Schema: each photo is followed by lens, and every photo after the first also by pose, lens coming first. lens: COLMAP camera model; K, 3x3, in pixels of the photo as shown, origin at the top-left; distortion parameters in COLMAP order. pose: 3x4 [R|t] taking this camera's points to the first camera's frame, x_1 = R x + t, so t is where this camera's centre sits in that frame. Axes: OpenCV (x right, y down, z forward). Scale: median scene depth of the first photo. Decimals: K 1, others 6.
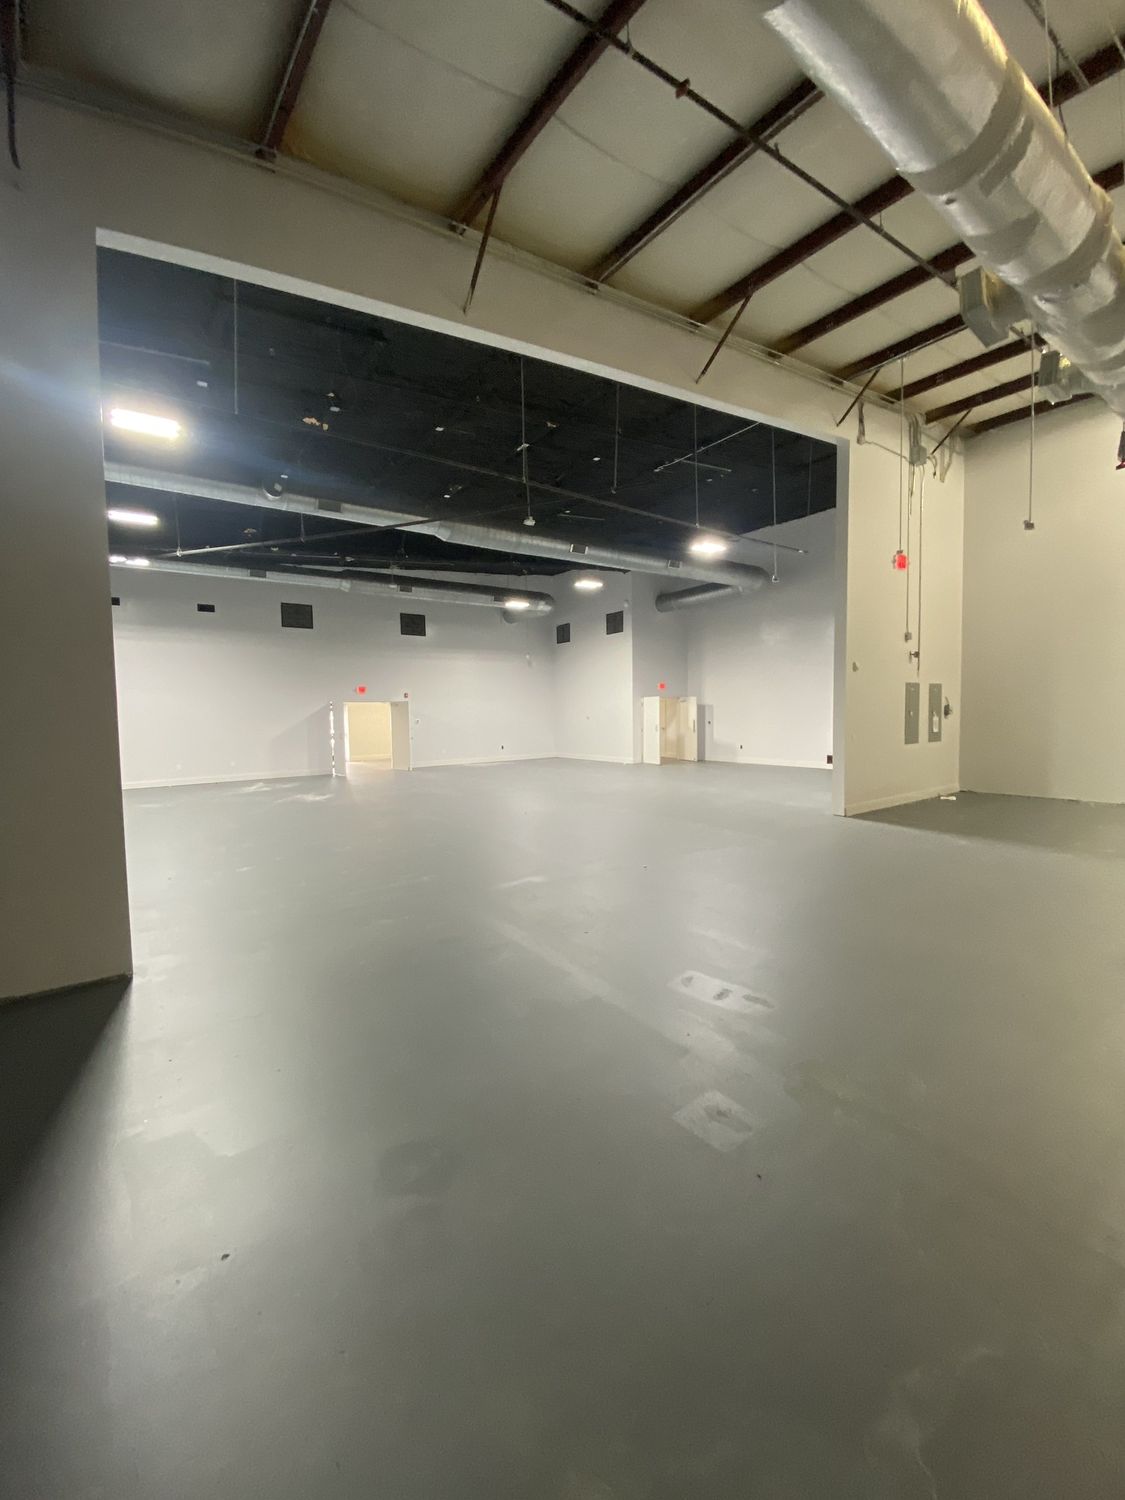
lens RADIAL K [[610.8, 0, 559.4], [0, 610.8, 749.6], [0, 0, 1]] dist [0.026220, -0.023933]
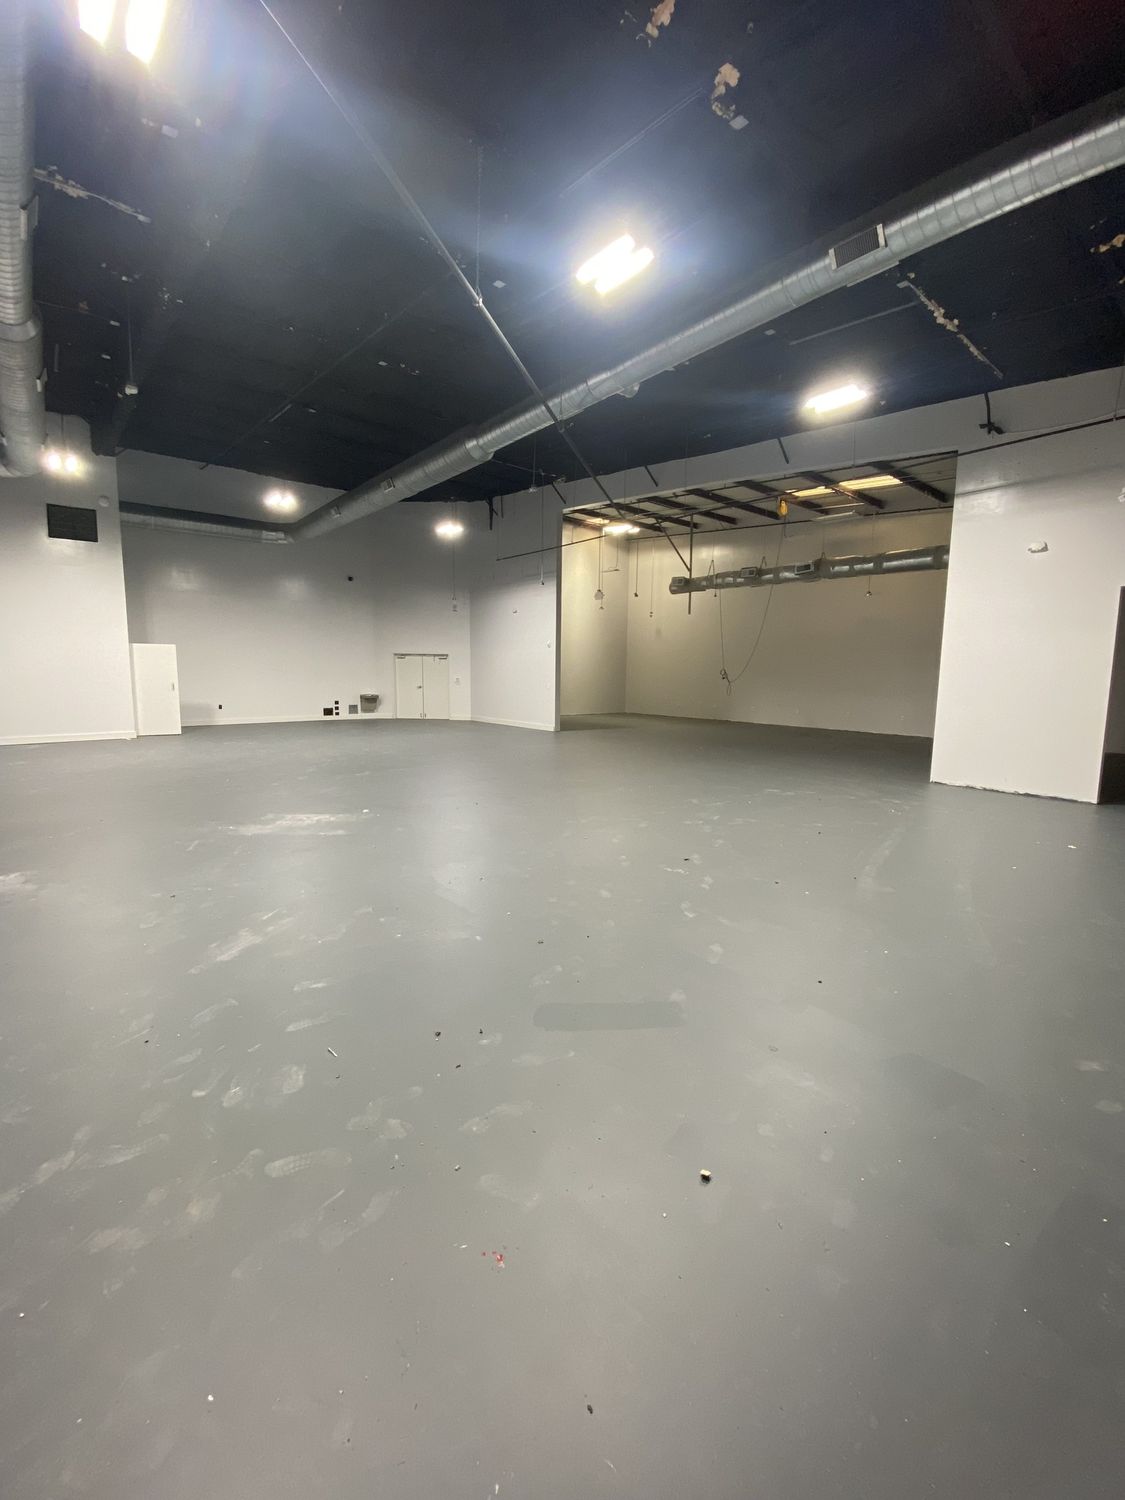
lens RADIAL K [[610.8, 0, 559.4], [0, 610.8, 749.6], [0, 0, 1]] dist [0.026220, -0.023933]
pose [[-0.055348, -0.115479, 0.991767, -0.640851], [0.051959, 0.991610, 0.118360, -0.023155], [-0.997114, 0.058082, -0.048884, 0.552868]]
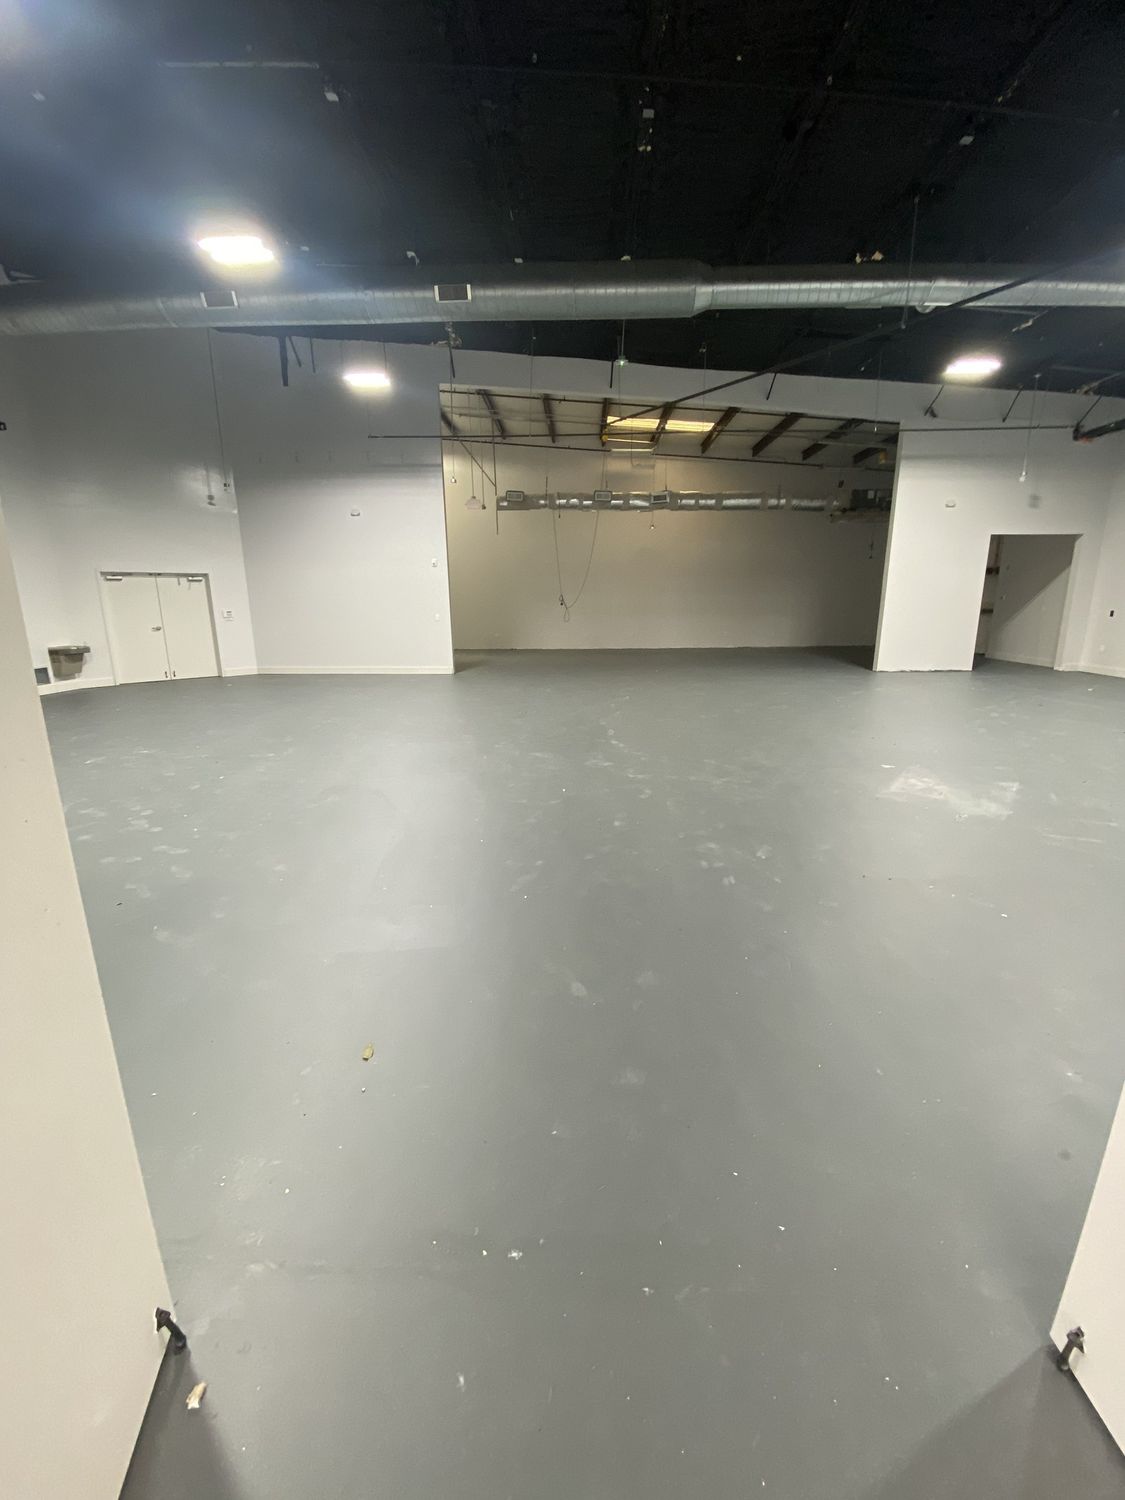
lens RADIAL K [[610.8, 0, 559.4], [0, 610.8, 749.6], [0, 0, 1]] dist [0.026220, -0.023933]
pose [[-0.784554, -0.125211, 0.607286, -0.310339], [0.058451, 0.960103, 0.273469, -0.048791], [-0.617299, 0.250047, -0.745935, 0.998608]]
